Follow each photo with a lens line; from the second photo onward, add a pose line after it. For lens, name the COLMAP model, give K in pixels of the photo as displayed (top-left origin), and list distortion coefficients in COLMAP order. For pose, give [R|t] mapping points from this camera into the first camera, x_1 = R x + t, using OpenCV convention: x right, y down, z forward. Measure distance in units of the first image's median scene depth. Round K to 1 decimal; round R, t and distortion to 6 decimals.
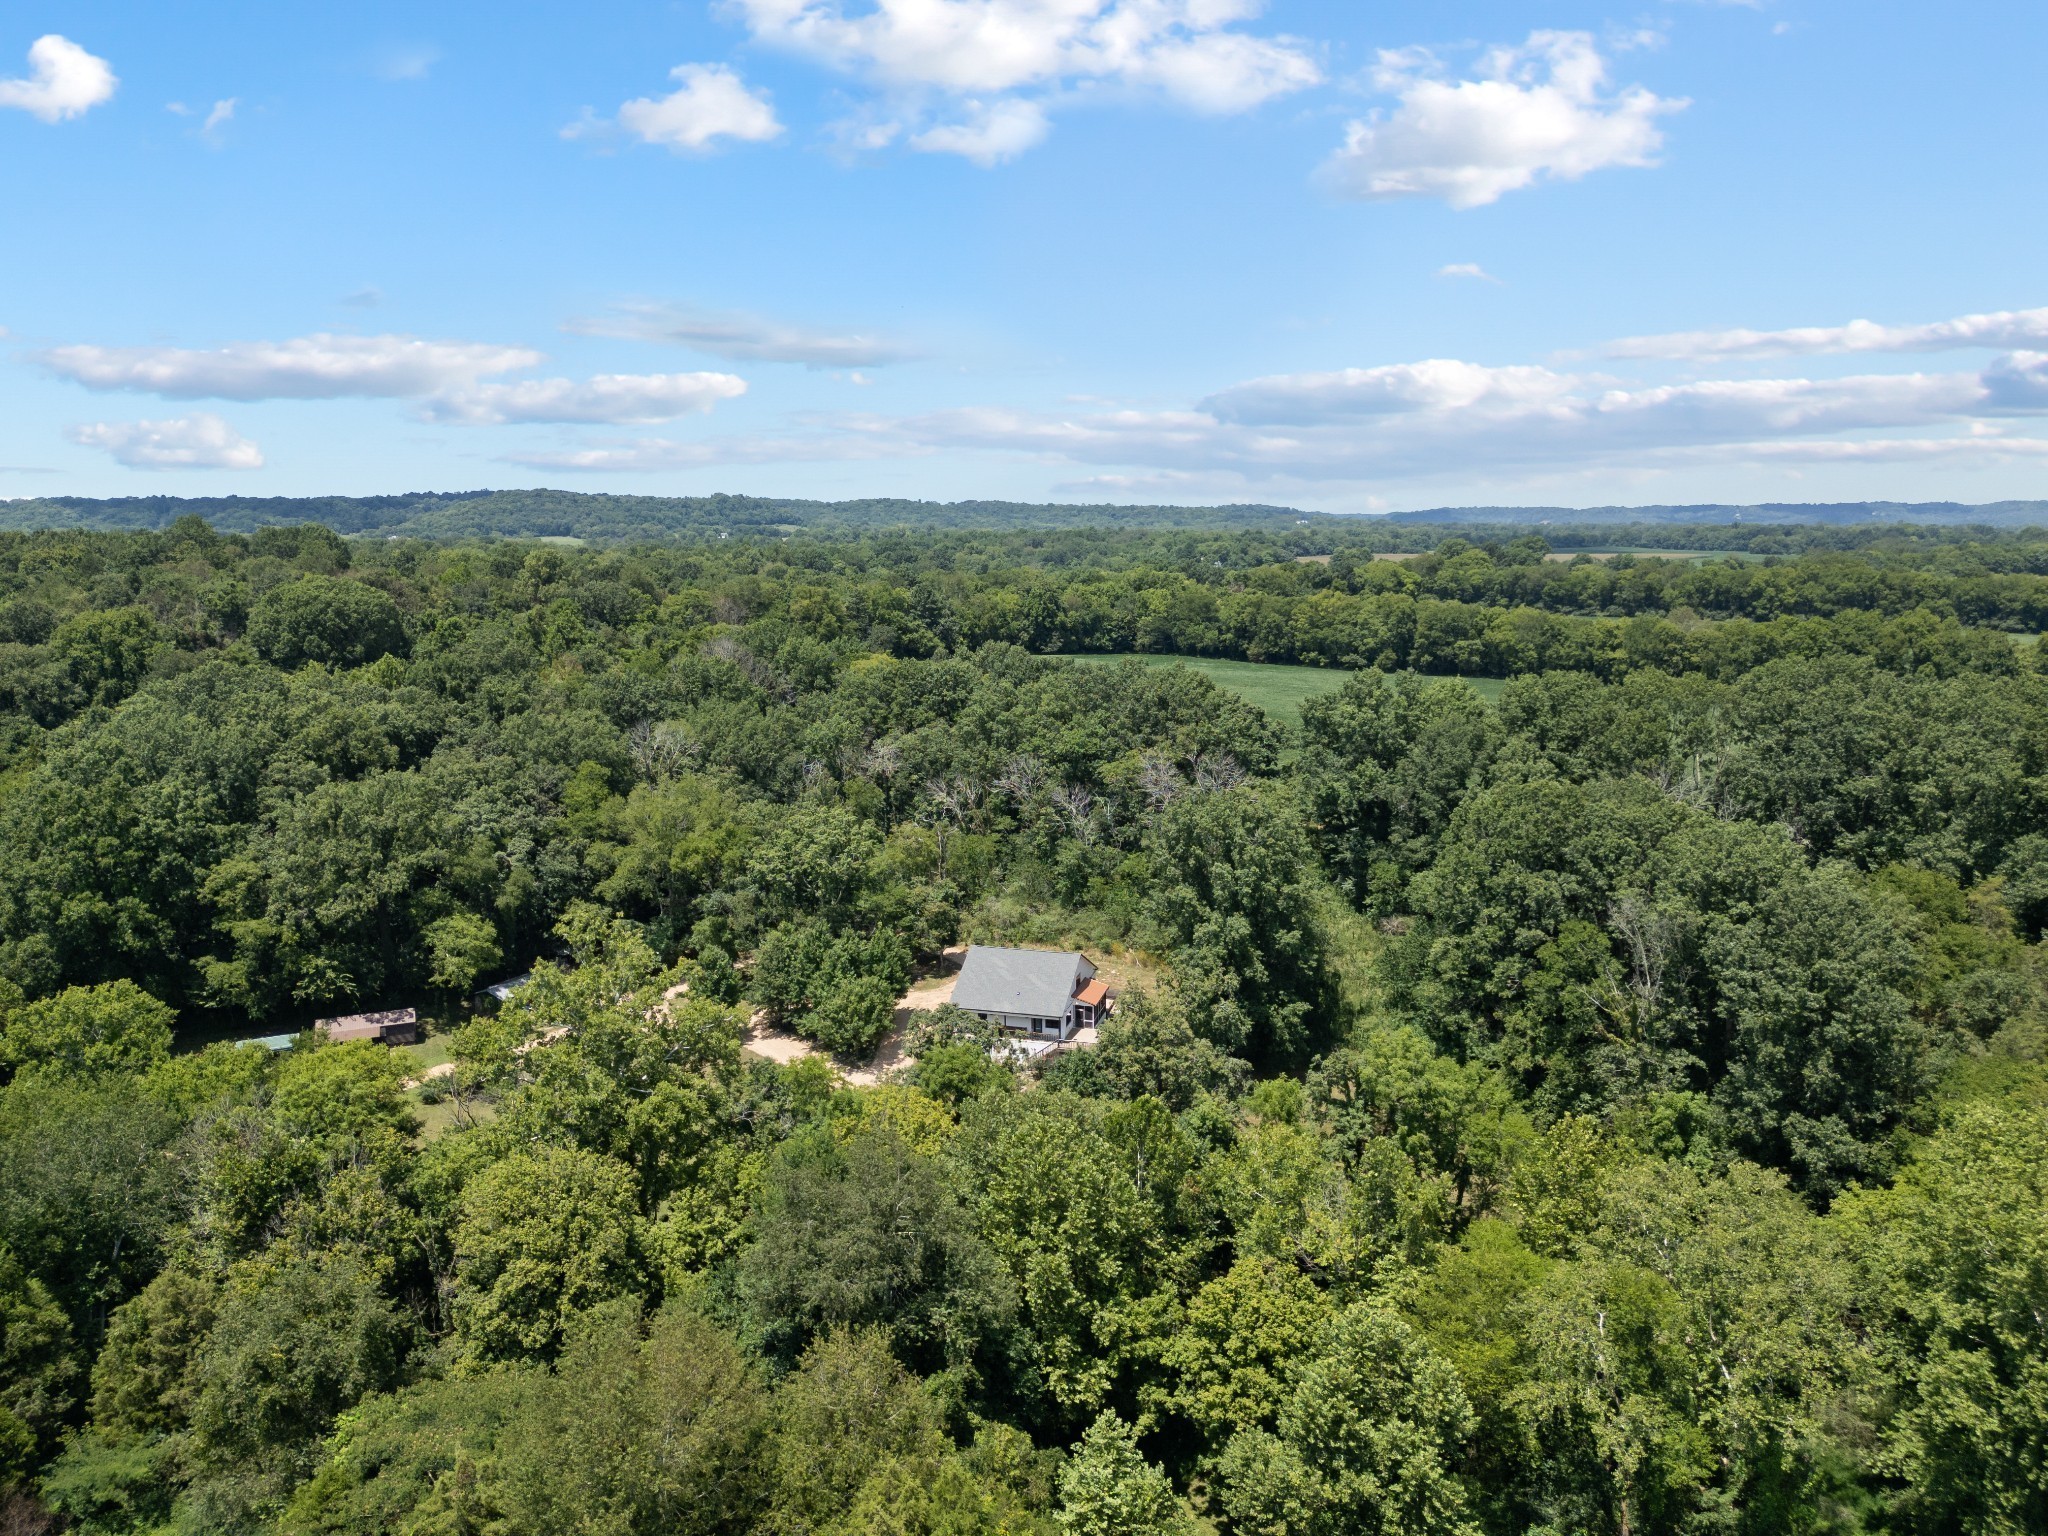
lens RADIAL K [[1441.4, 0, 1023.6], [0, 1441.4, 779.4], [0, 0, 1]] dist [0.058836, -0.046105]
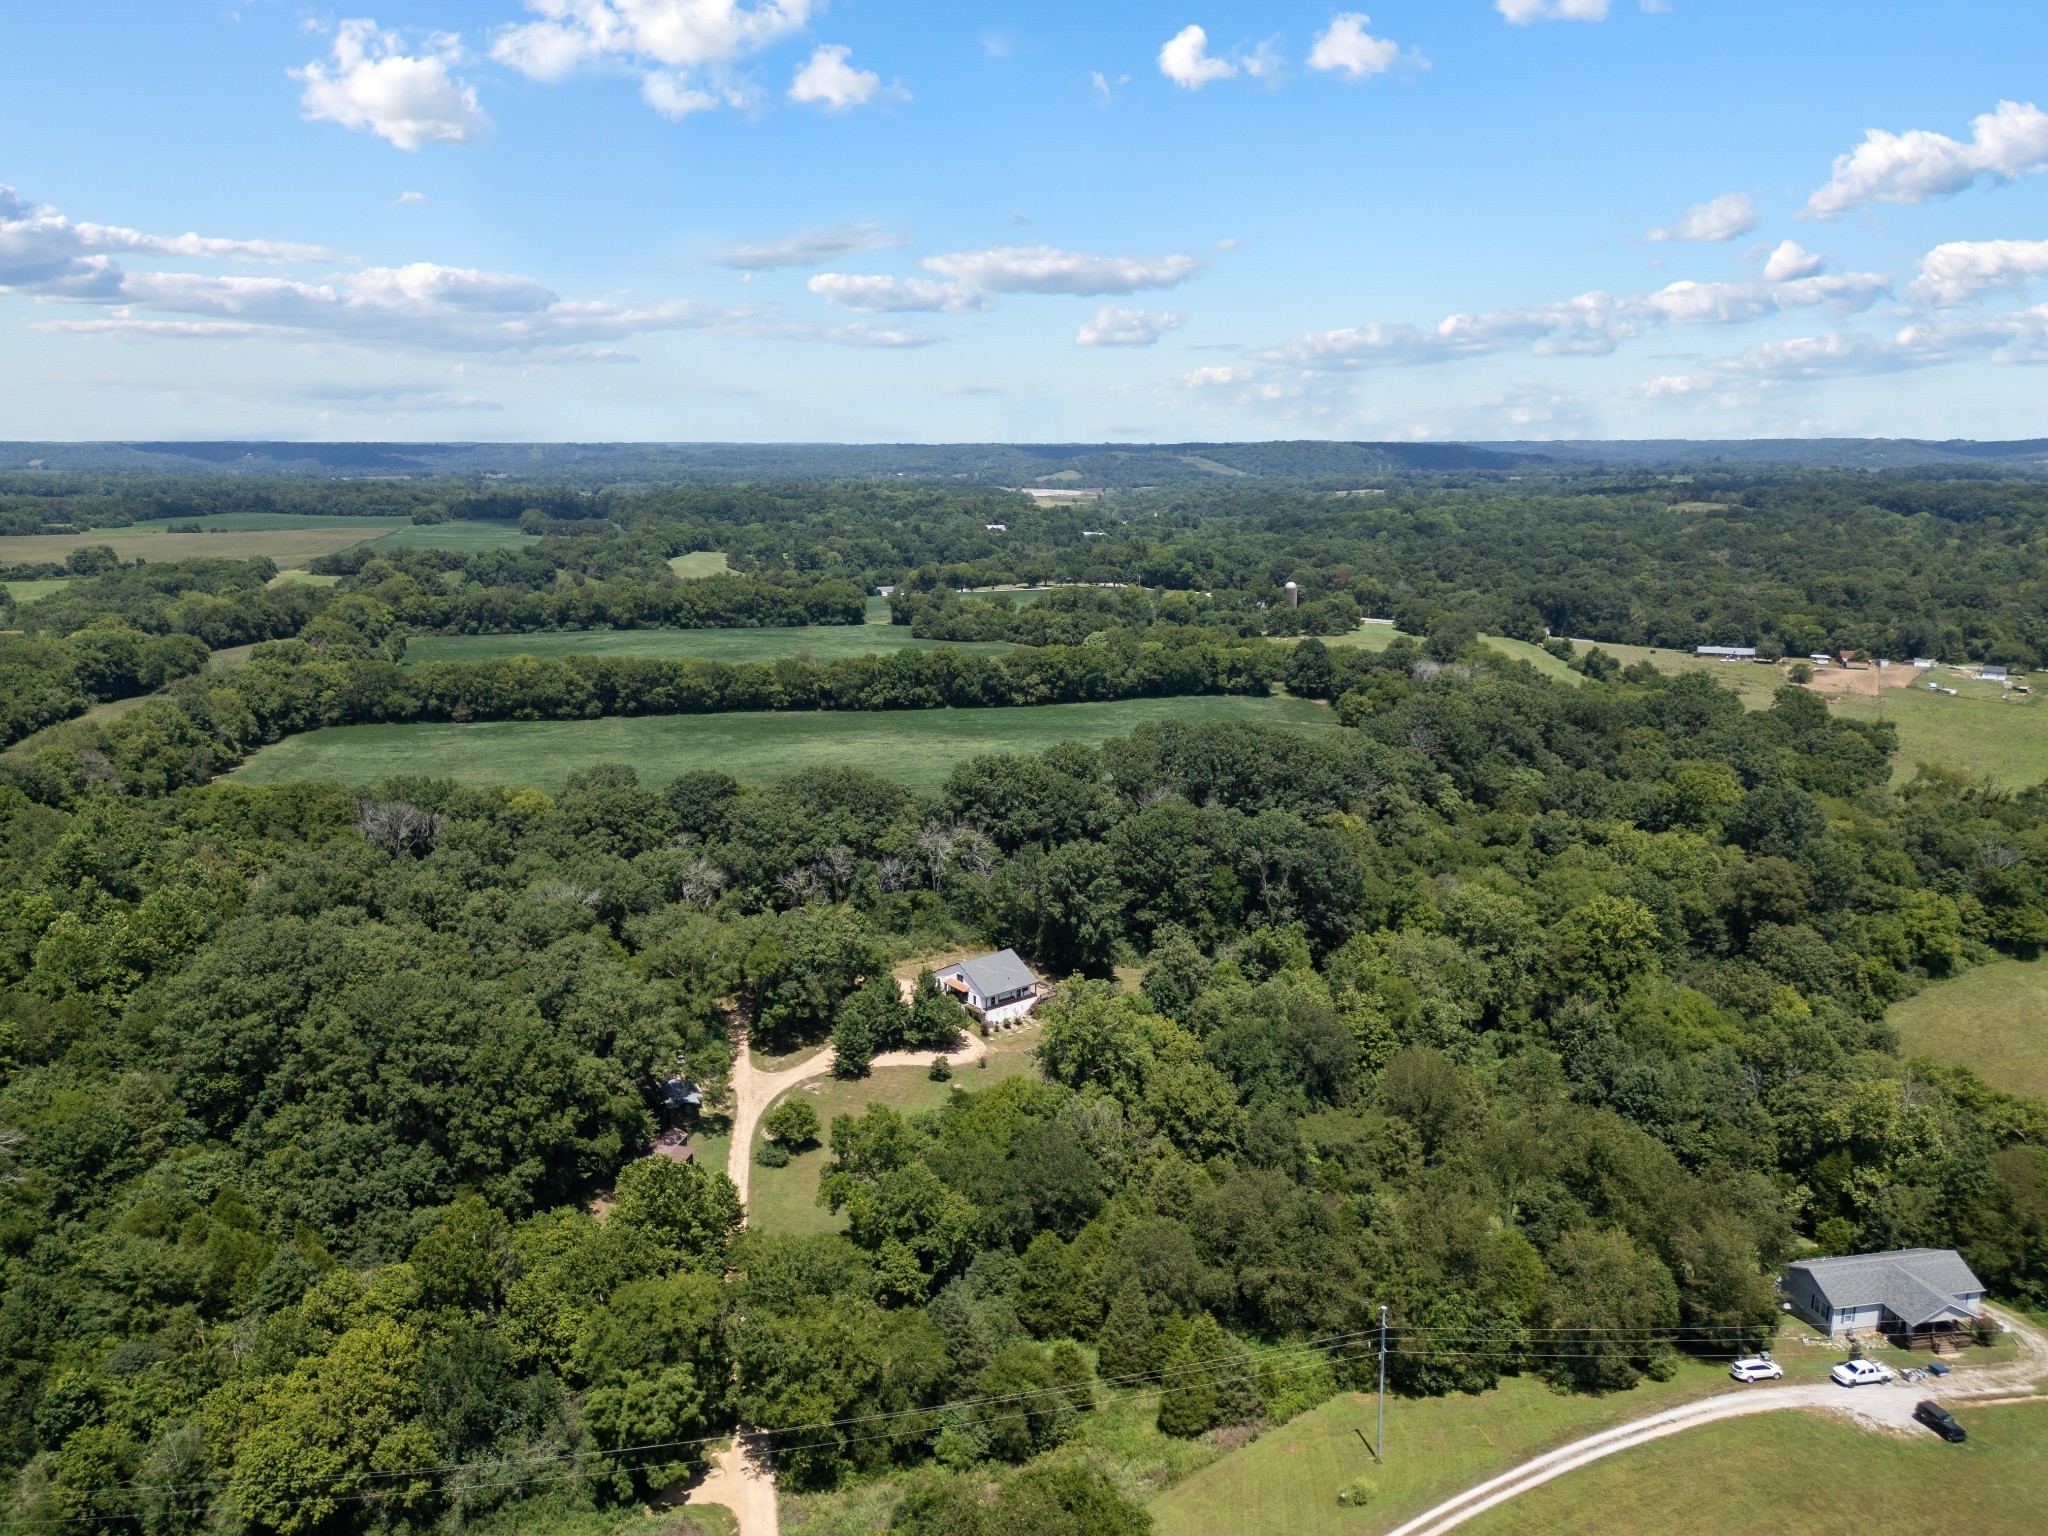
lens RADIAL K [[1431.5, 0, 1019.9], [0, 1431.5, 764.9], [0, 0, 1]] dist [0.117895, -0.179066]
pose [[0.583543, -0.169932, 0.794104, -1.168510], [0.141102, 0.984204, 0.106924, -0.256350], [-0.799730, 0.049655, 0.598303, -0.066130]]
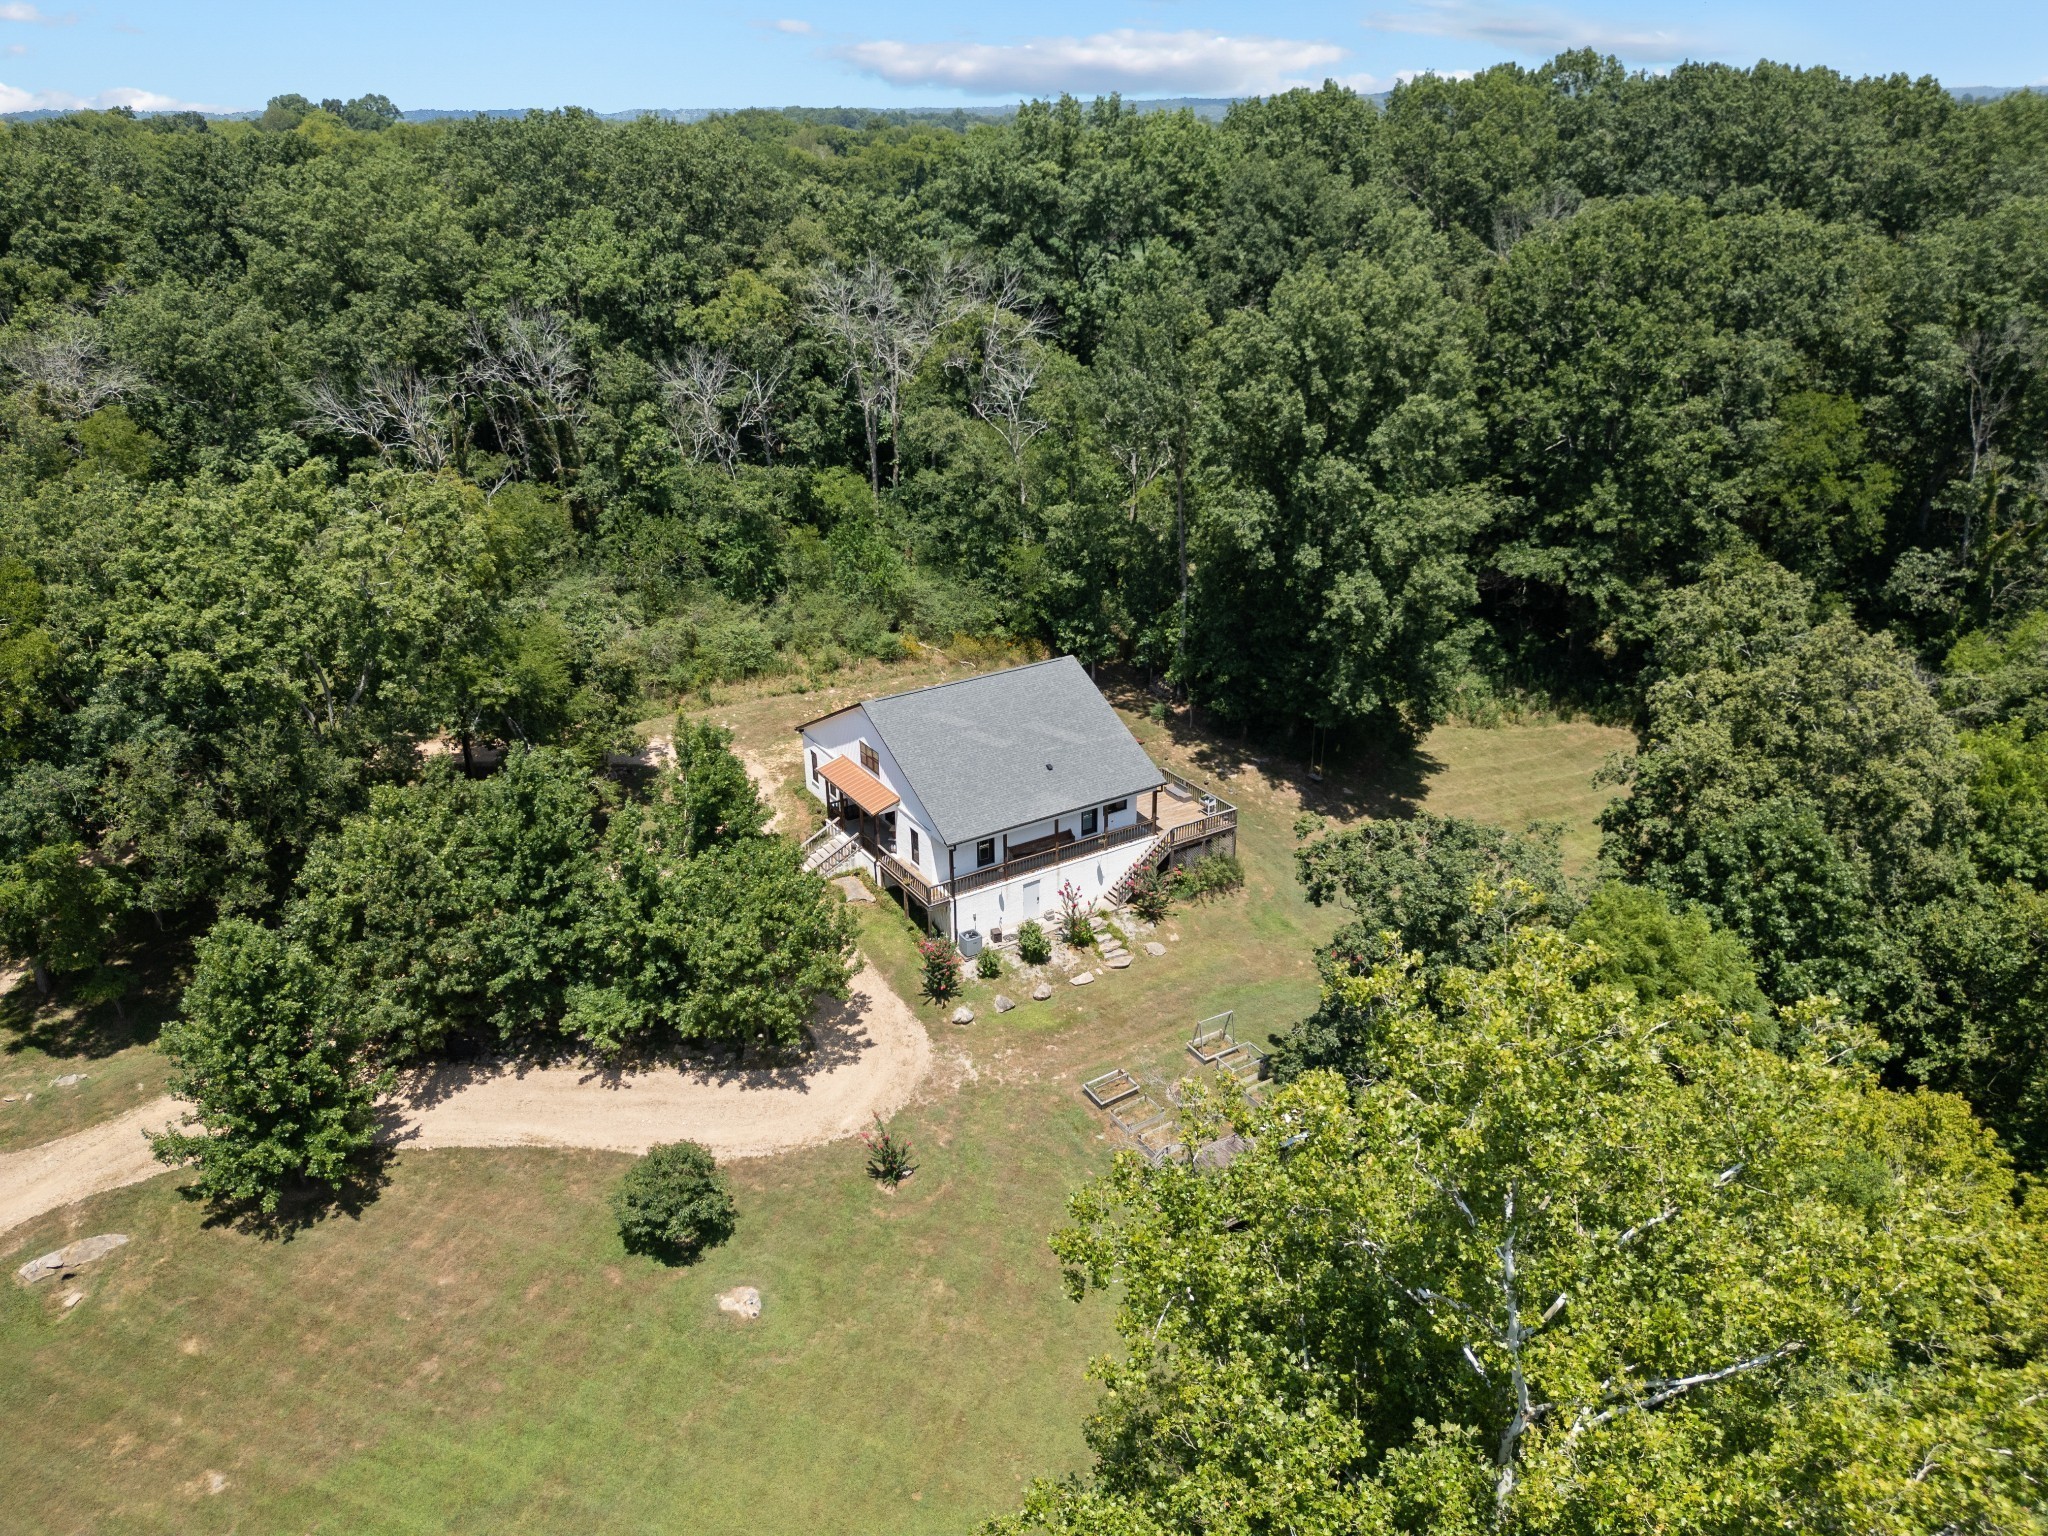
lens RADIAL K [[1437.7, 0, 1020.7], [0, 1437.7, 778.8], [0, 0, 1]] dist [0.066706, -0.071856]
pose [[0.672699, -0.307702, 0.672901, -0.276312], [0.138717, 0.945750, 0.293795, 0.013494], [-0.726797, -0.104293, 0.678888, 0.603314]]
